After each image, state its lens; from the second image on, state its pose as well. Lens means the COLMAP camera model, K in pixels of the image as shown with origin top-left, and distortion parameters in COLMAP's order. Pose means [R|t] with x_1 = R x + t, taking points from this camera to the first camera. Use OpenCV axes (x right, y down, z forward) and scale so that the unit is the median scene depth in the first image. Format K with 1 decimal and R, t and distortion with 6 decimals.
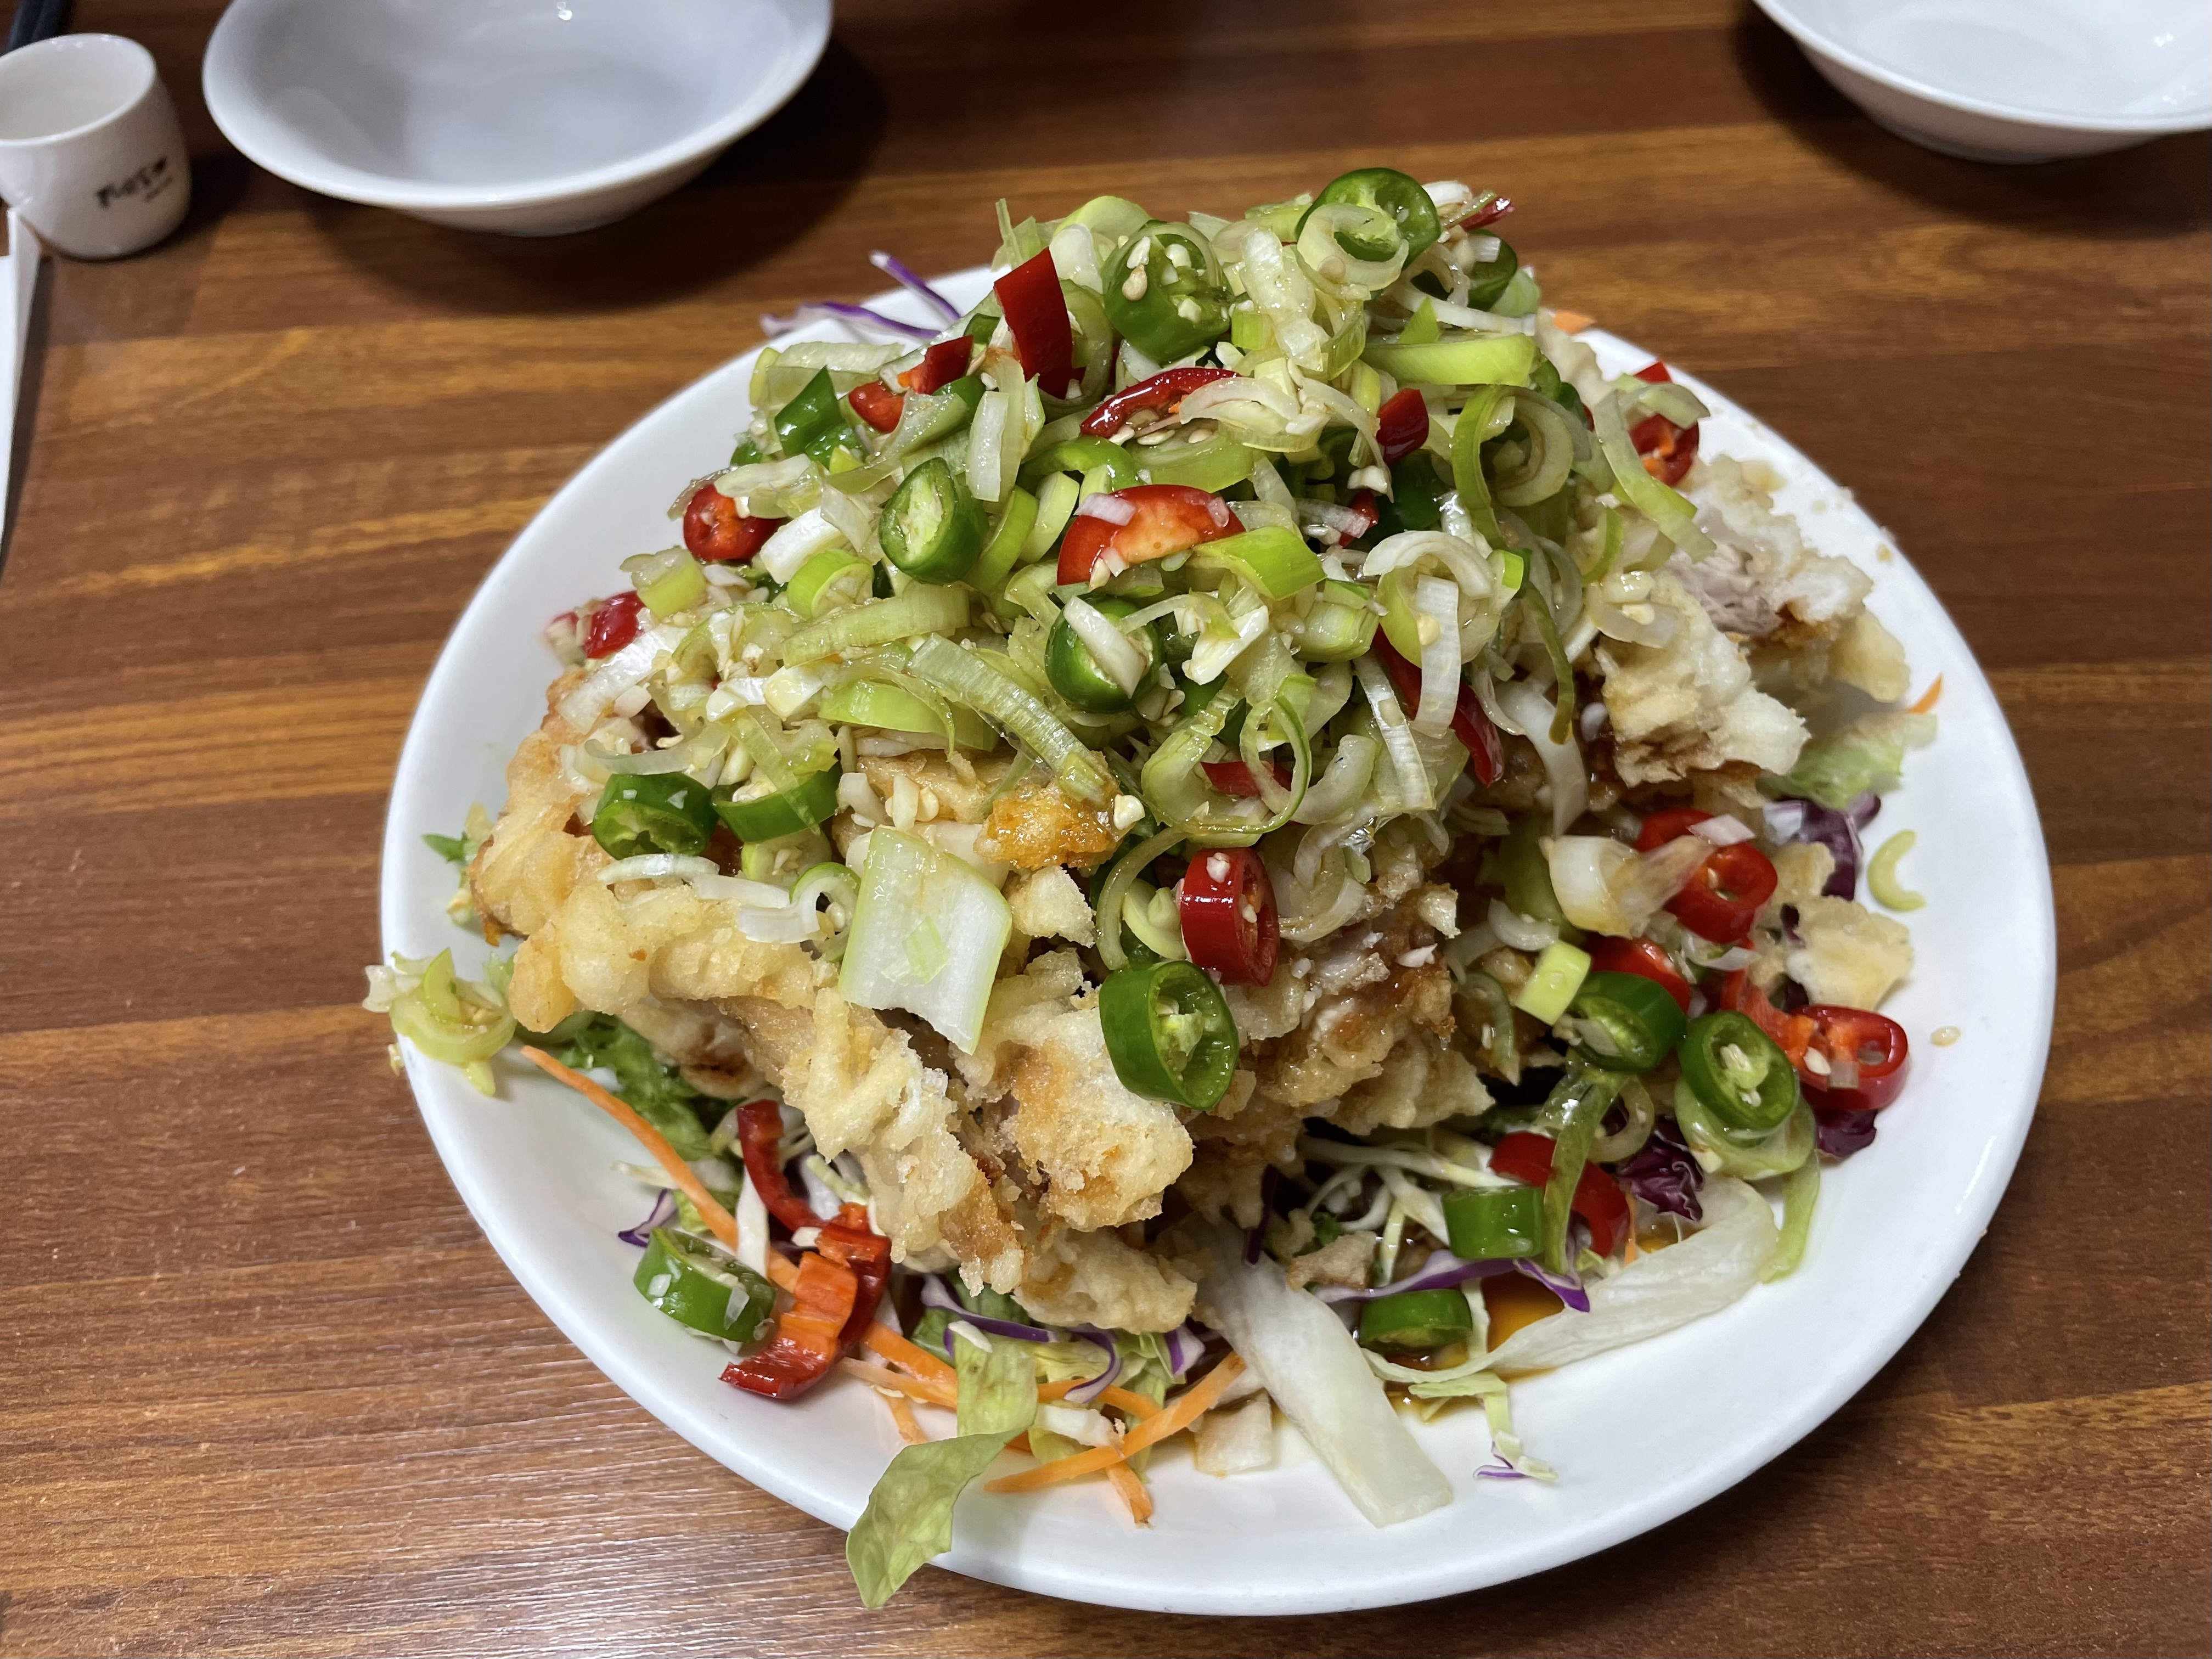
lens RADIAL K [[1705.4, 0, 1106.0], [0, 1705.4, 829.5], [0, 0, 1]] dist [0.006710, -0.074269]
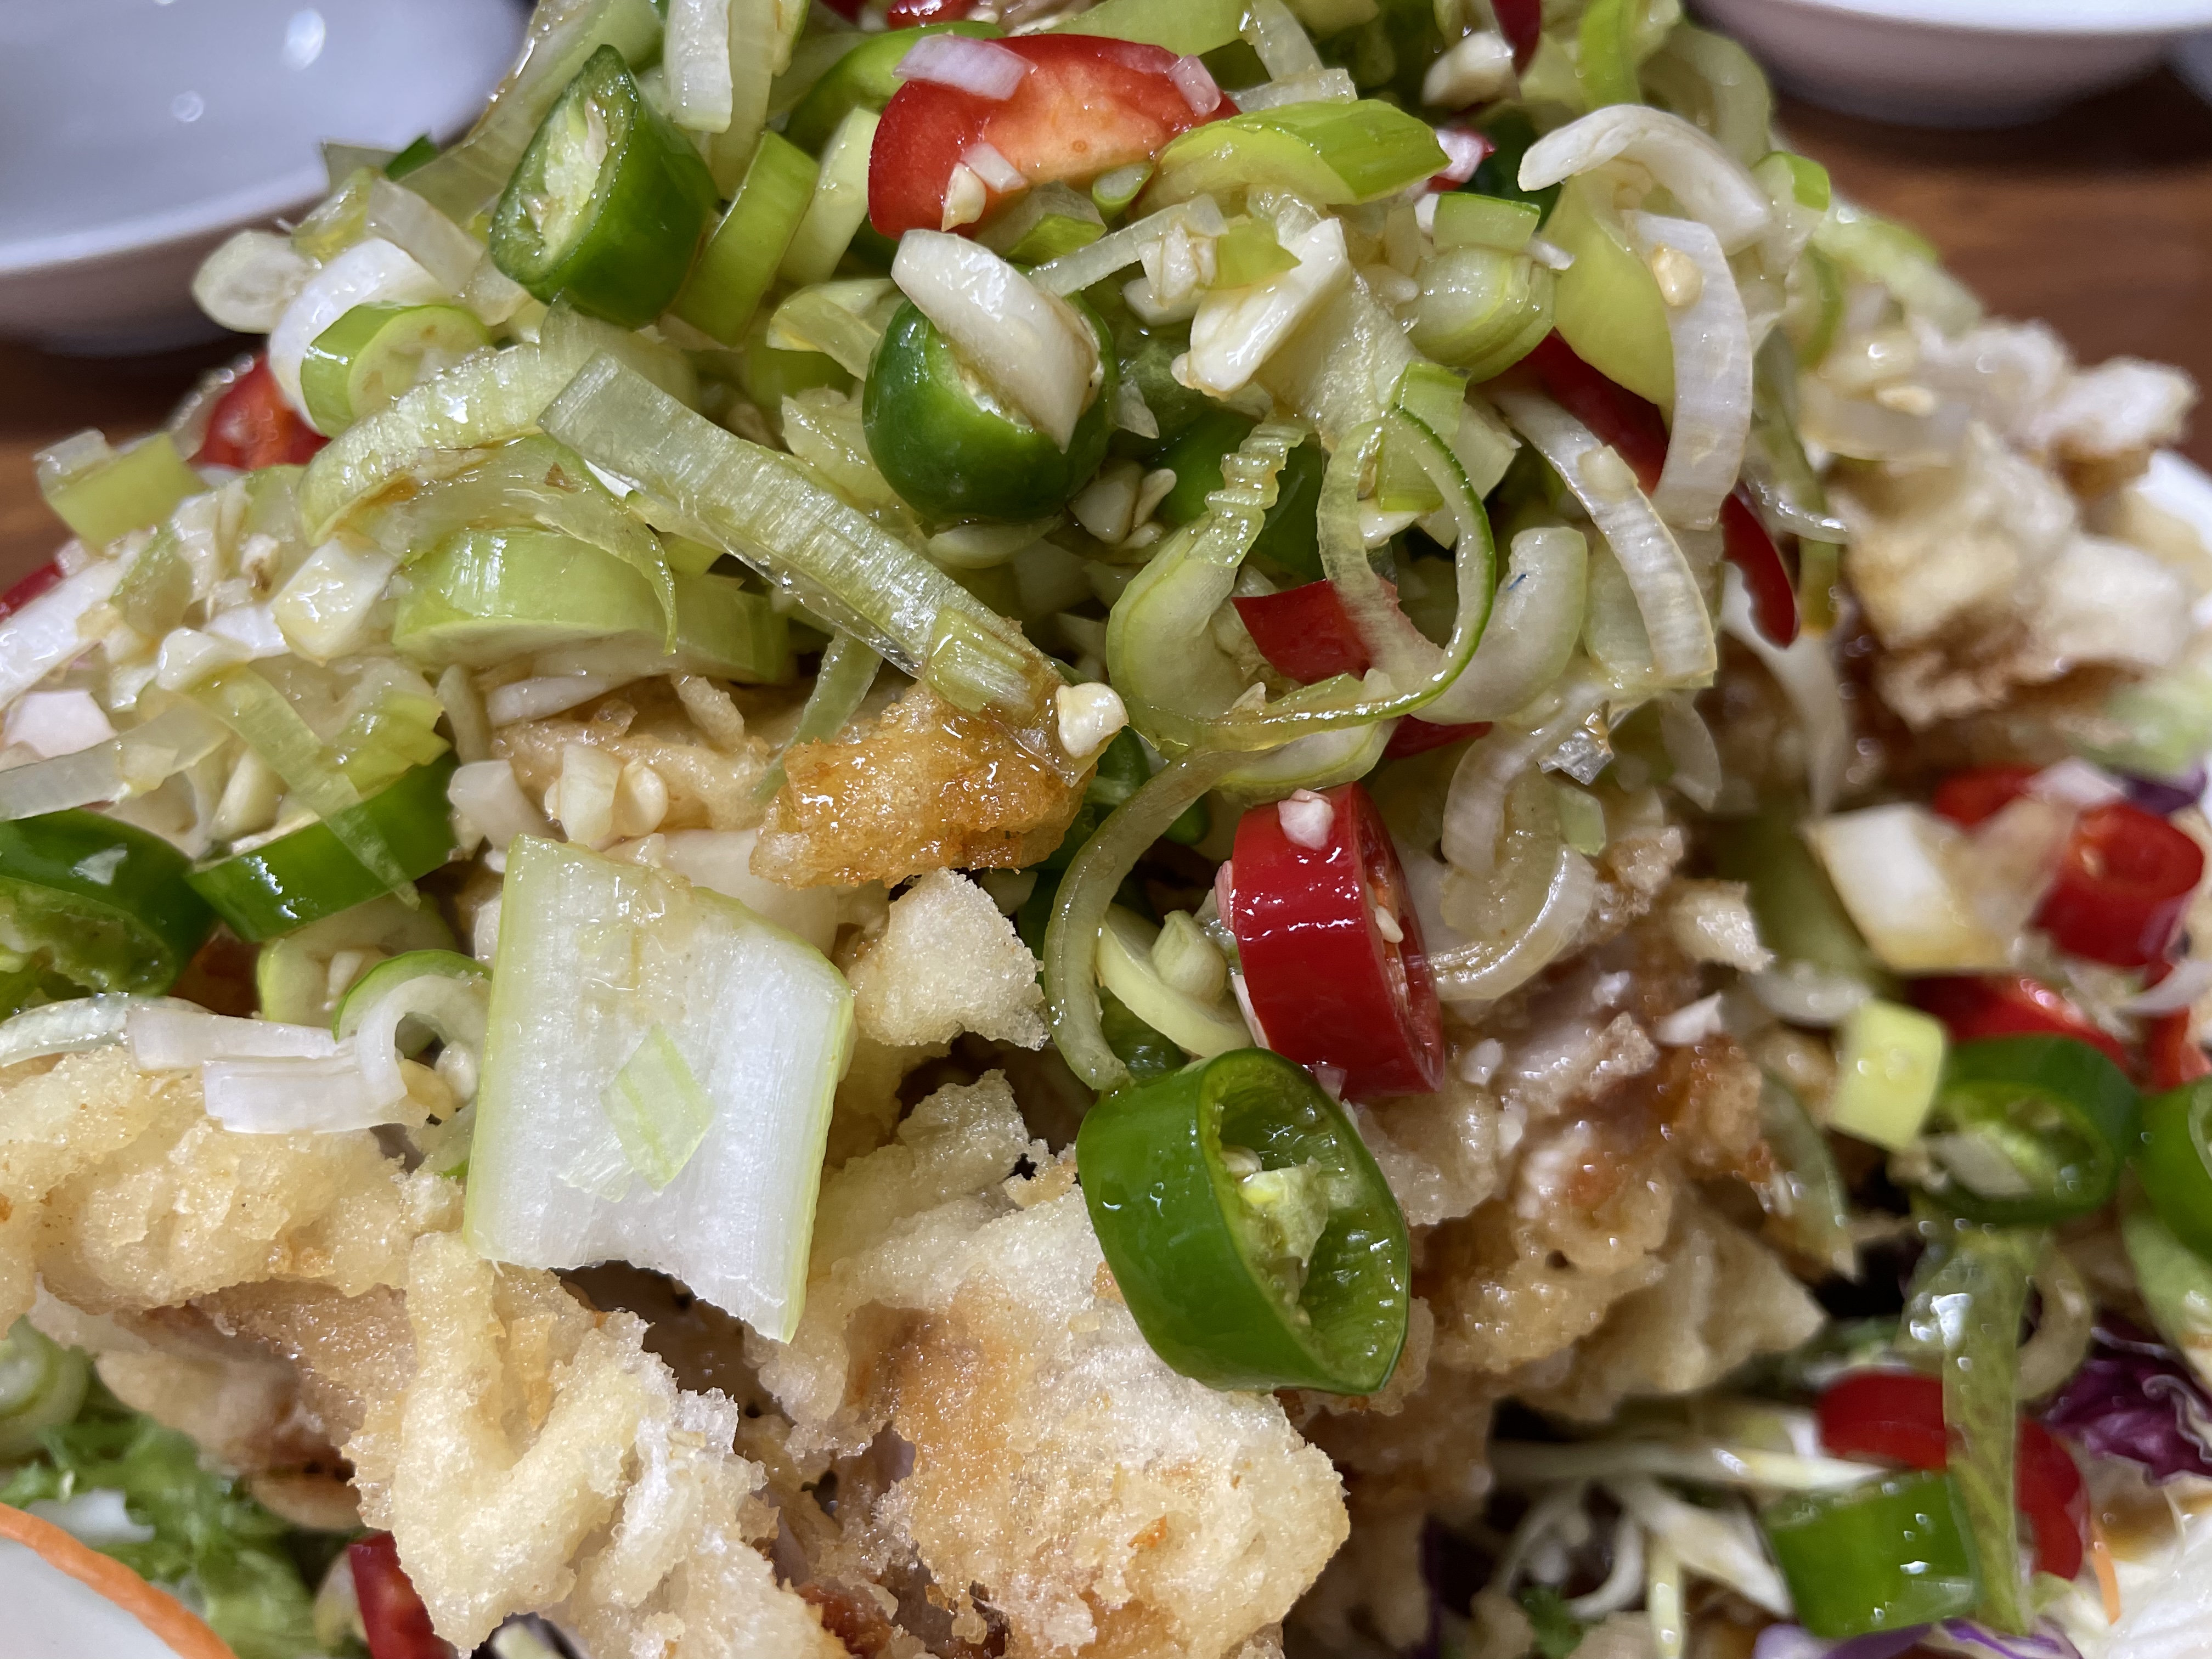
lens RADIAL K [[1705.3, 0, 1106.0], [0, 1705.3, 829.5], [0, 0, 1]] dist [0.006710, -0.074269]
pose [[0.989133, -0.113304, 0.093688, -0.025584], [0.129228, 0.973914, -0.186523, 0.094757], [-0.070111, 0.196604, 0.977973, 0.544877]]
